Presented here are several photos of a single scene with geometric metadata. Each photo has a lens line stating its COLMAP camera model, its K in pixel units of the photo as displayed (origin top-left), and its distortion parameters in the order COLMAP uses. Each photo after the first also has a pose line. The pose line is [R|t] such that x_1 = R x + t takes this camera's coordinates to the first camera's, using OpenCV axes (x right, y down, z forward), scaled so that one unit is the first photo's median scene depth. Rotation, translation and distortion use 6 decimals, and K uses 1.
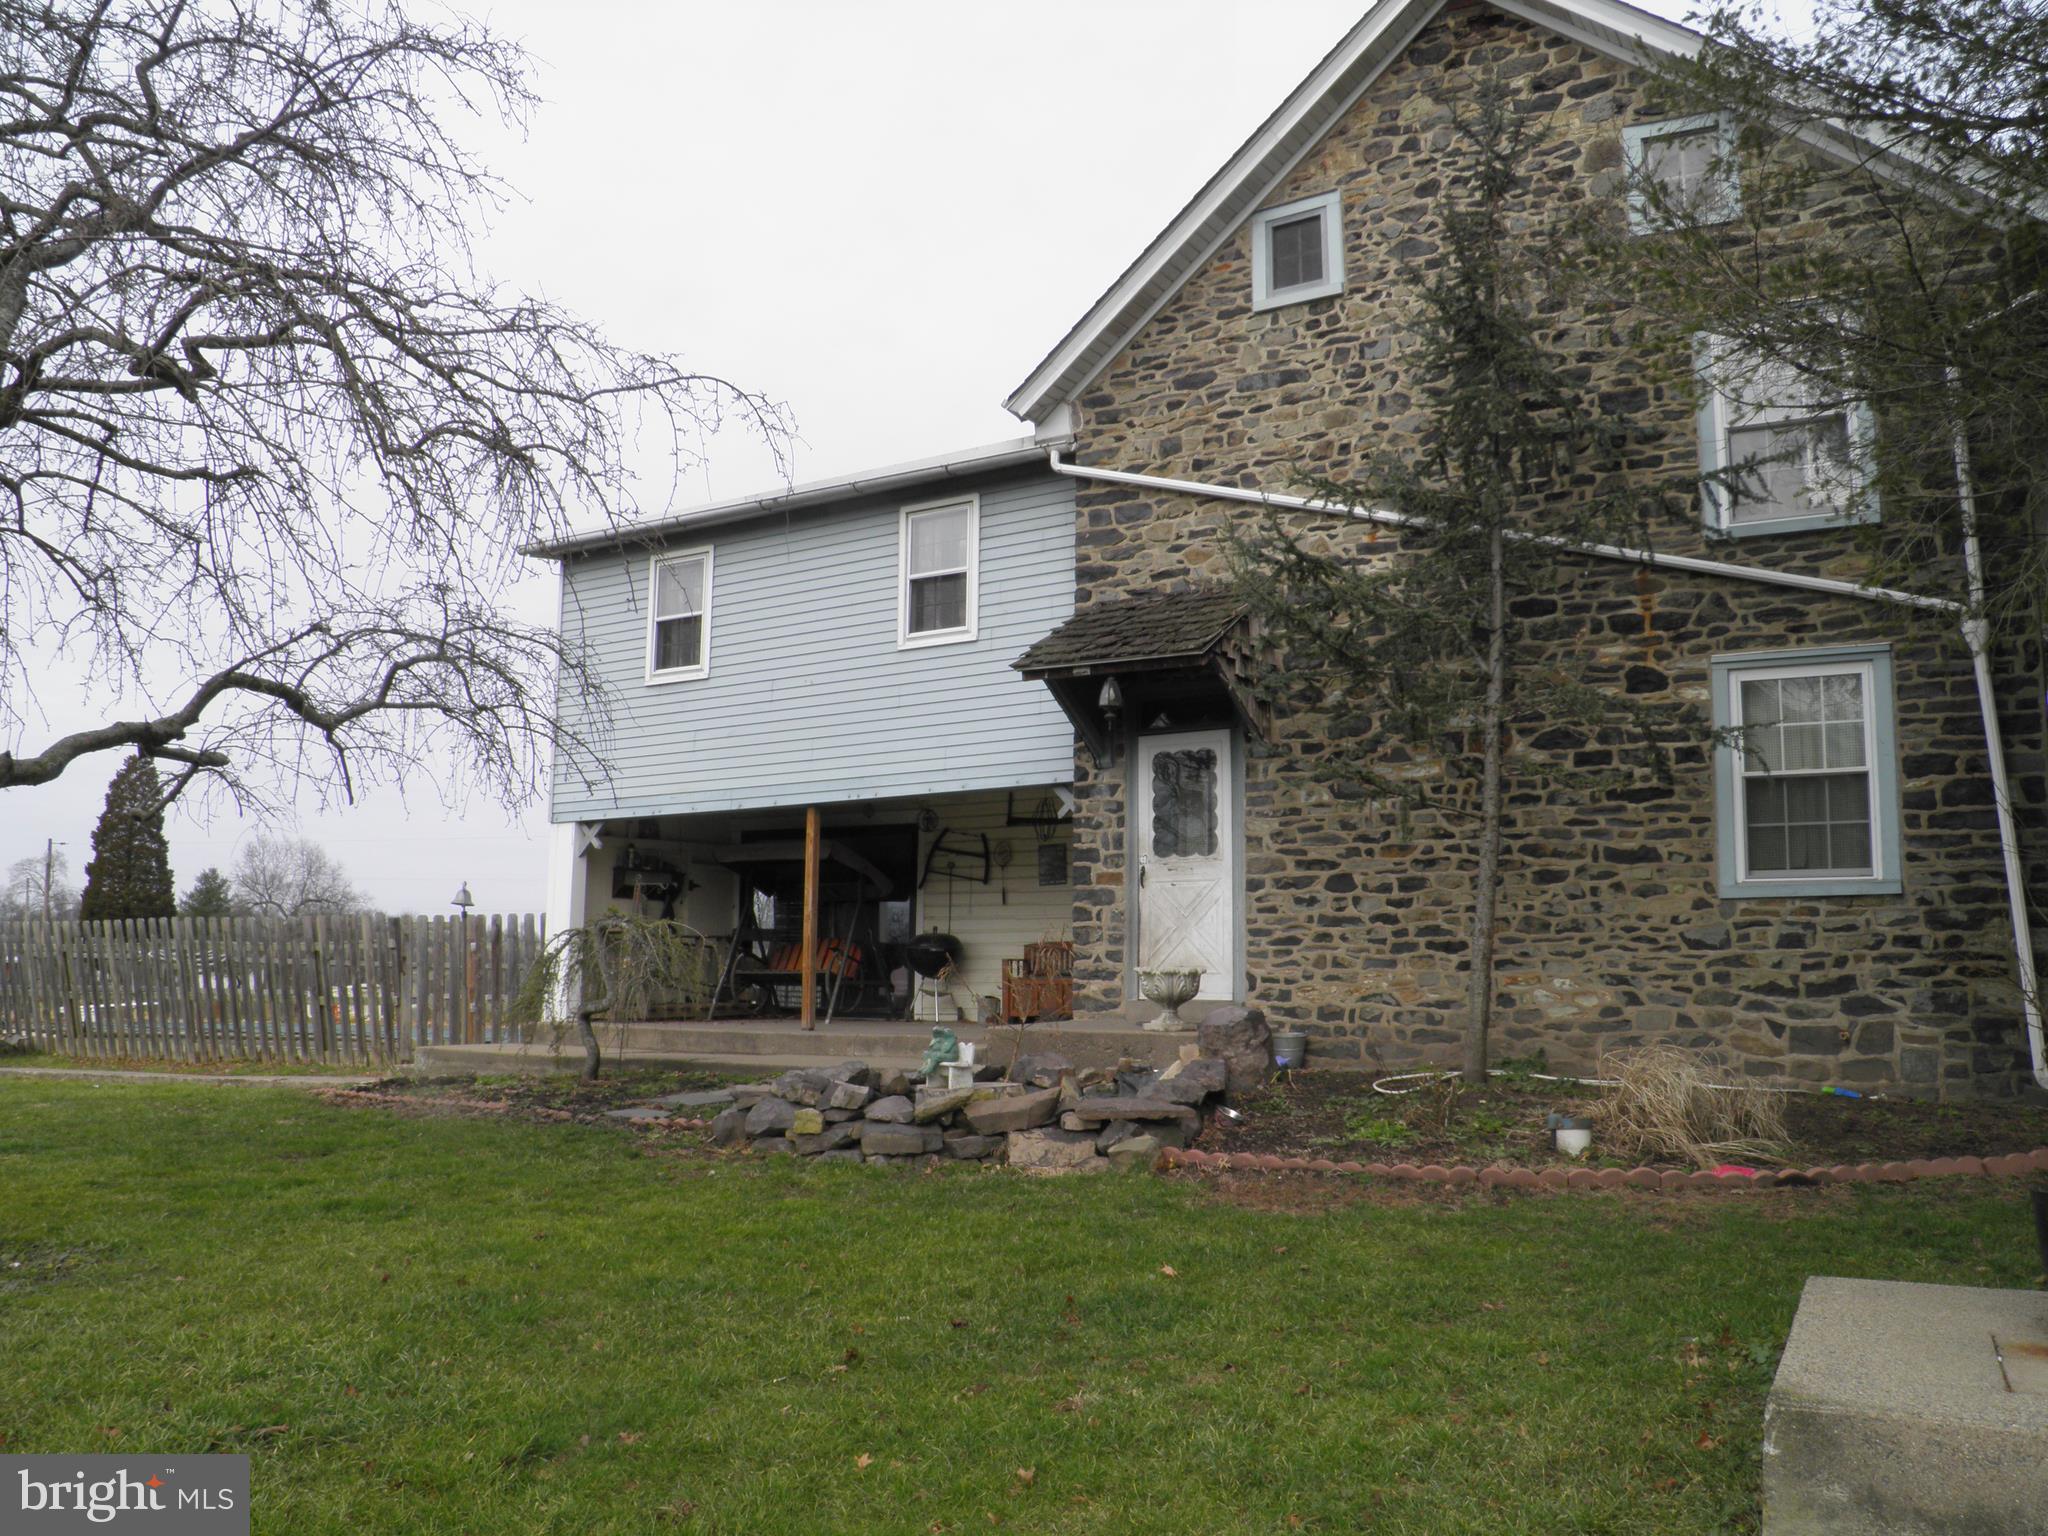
lens RADIAL K [[1701.0, 0, 1015.2], [0, 1701.0, 762.2], [0, 0, 1]] dist [-0.141919, 0.090373]
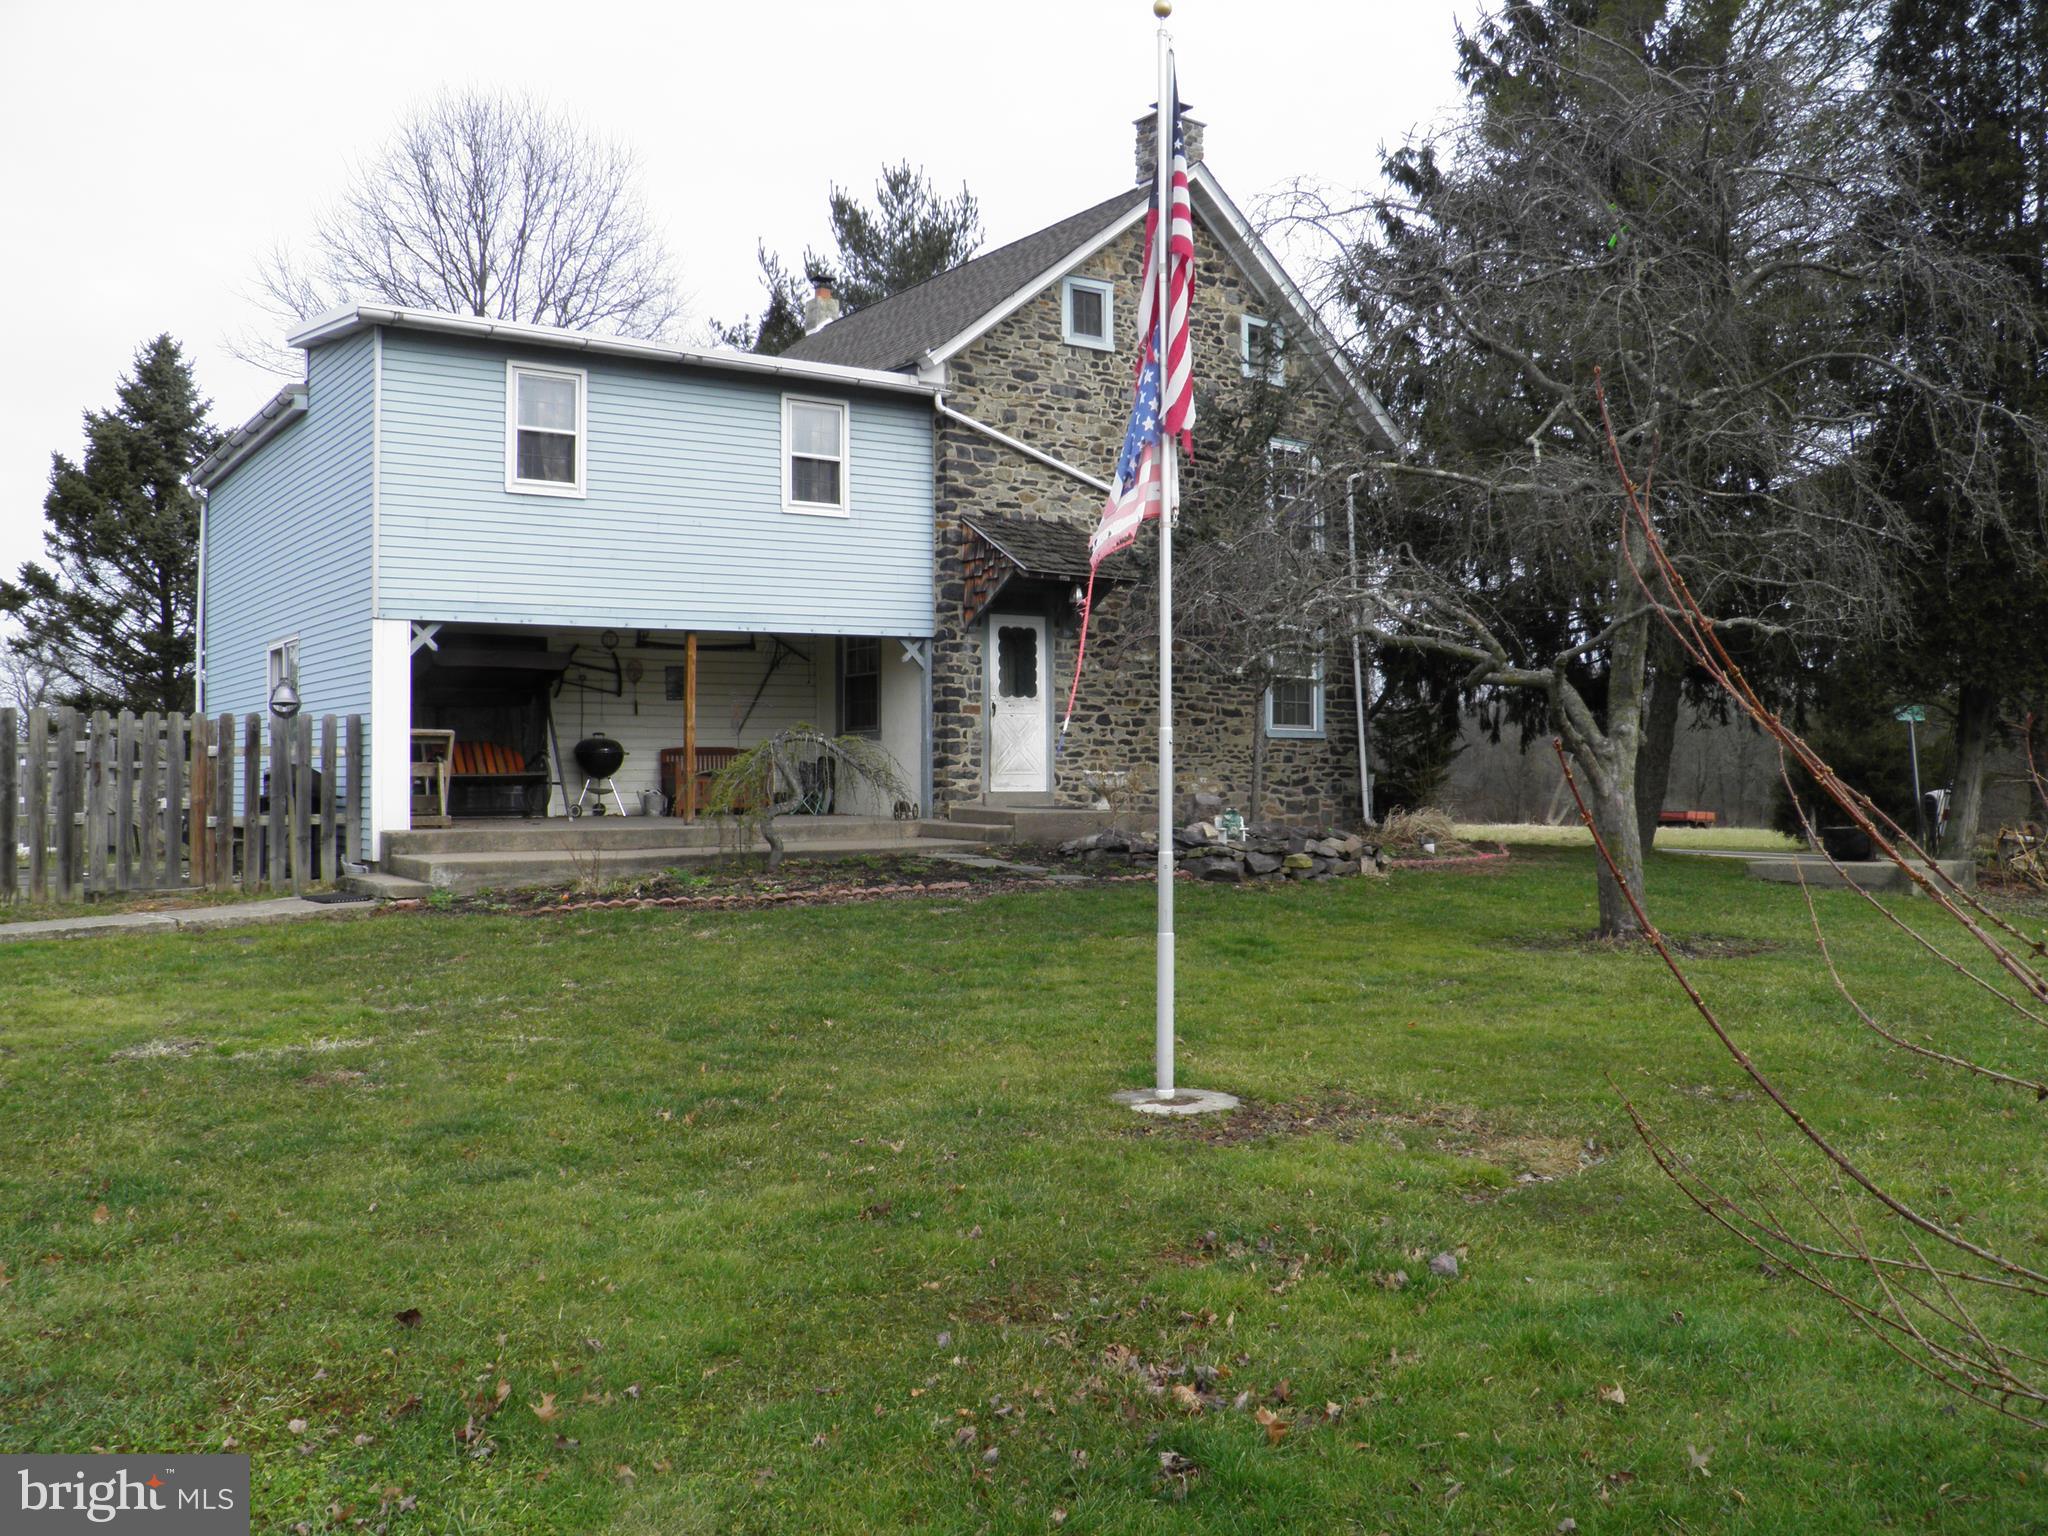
lens RADIAL K [[1701.0, 0, 1028.7], [0, 1701.0, 770.5], [0, 0, 1]] dist [-0.141919, 0.090373]
pose [[0.376142, -0.007188, 0.926534, -1.342523], [-0.115139, 0.991857, 0.054437, 0.037541], [-0.919380, -0.127156, 0.372251, 0.431511]]
